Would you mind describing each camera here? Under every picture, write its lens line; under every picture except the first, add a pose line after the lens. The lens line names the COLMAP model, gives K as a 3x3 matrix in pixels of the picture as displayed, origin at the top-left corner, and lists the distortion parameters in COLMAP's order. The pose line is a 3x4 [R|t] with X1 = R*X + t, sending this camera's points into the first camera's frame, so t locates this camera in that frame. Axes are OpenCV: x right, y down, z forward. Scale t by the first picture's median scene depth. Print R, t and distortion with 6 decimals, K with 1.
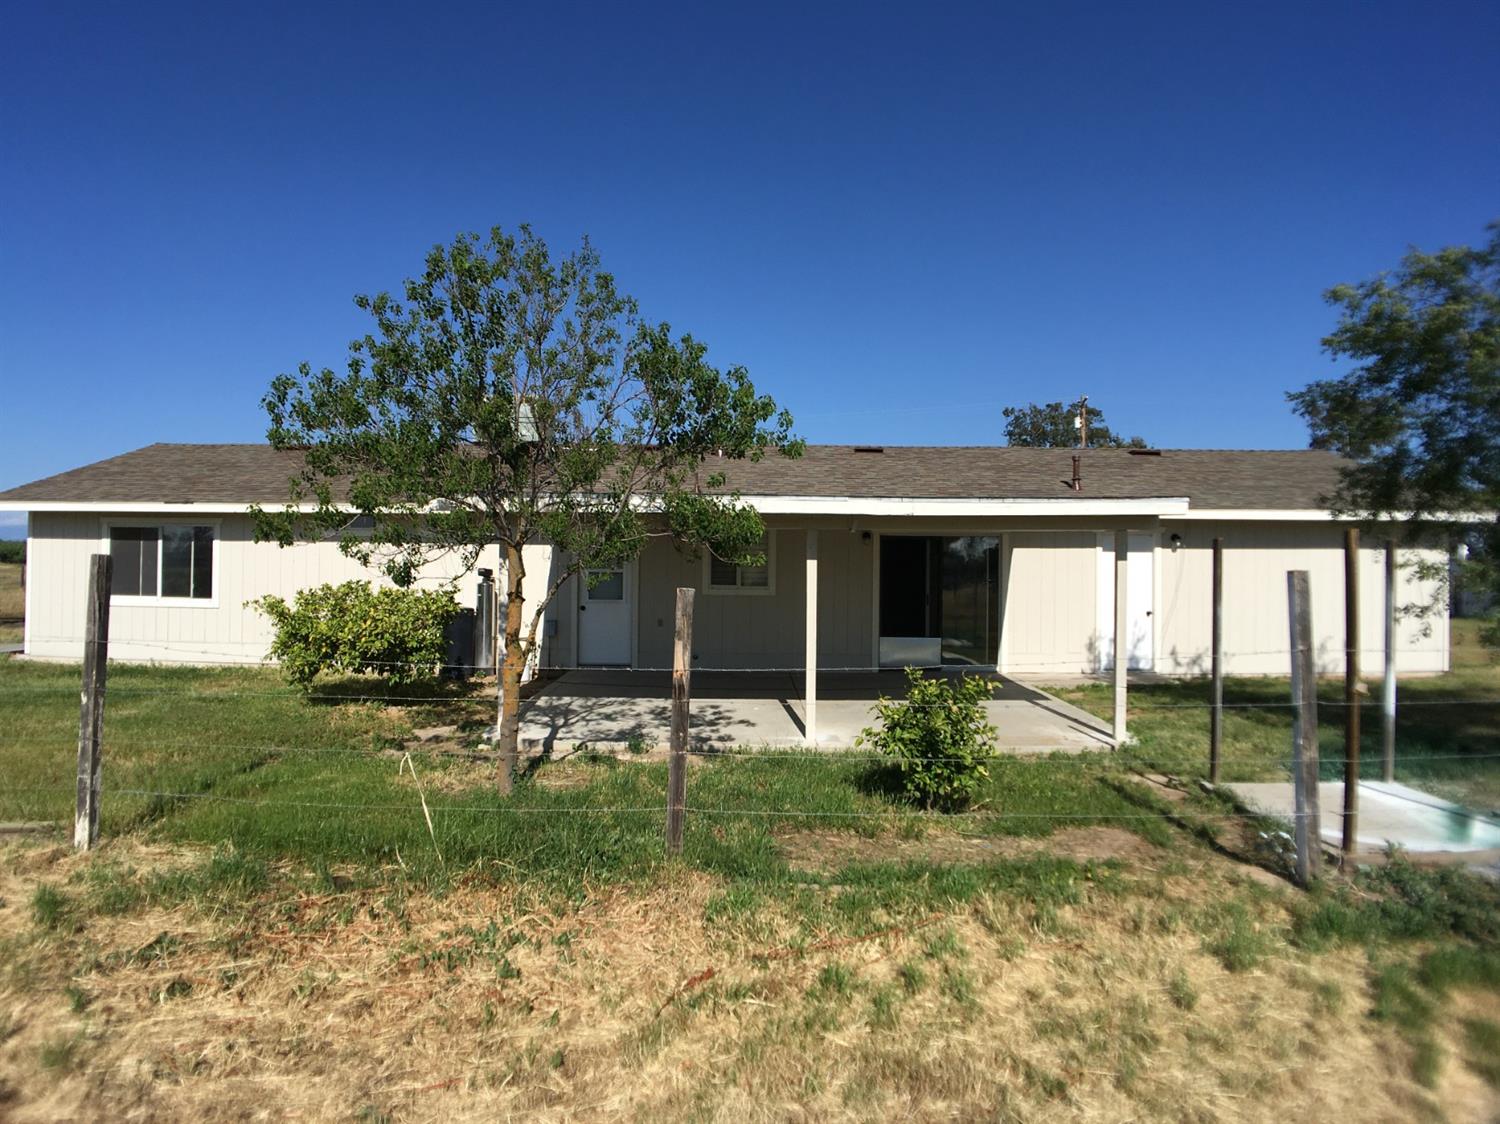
lens RADIAL K [[858.9, 0, 748.5], [0, 858.9, 552.2], [0, 0, 1]] dist [-0.082776, 0.007082]
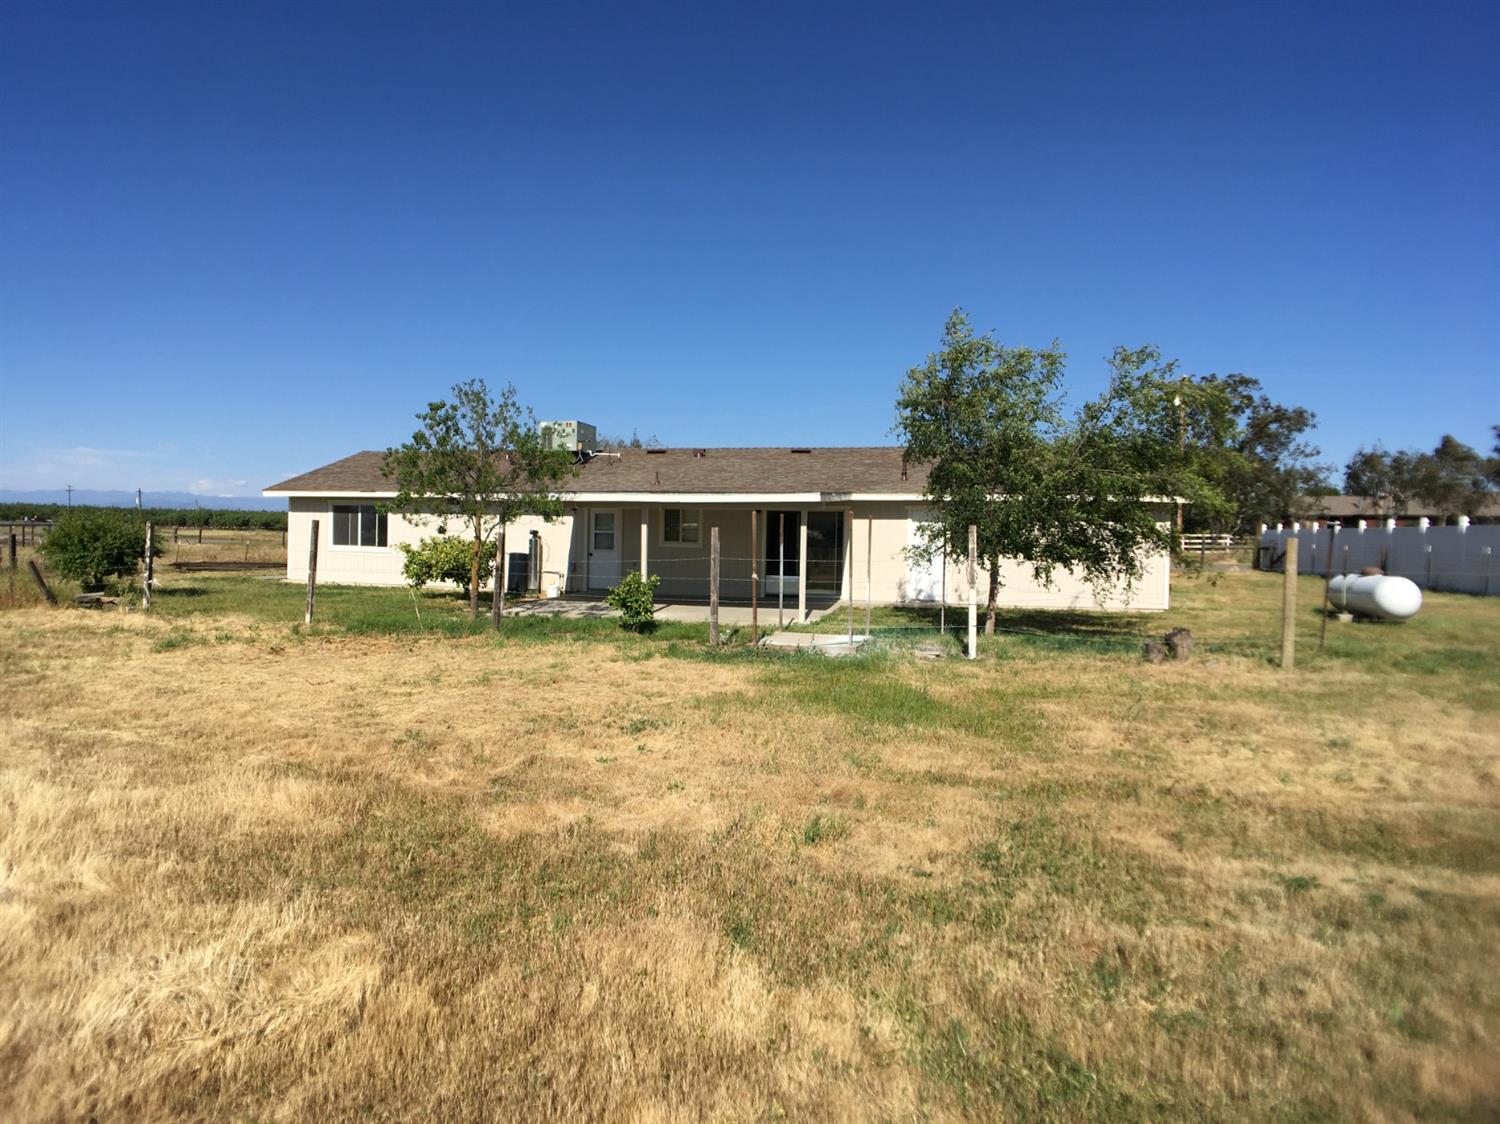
lens RADIAL K [[858.9, 0, 761.9], [0, 858.9, 571.7], [0, 0, 1]] dist [-0.082776, 0.007082]
pose [[0.976859, 0.017771, -0.213144, 0.490861], [-0.005734, 0.998360, 0.056958, 0.002479], [0.213806, -0.054418, 0.975359, -0.550630]]
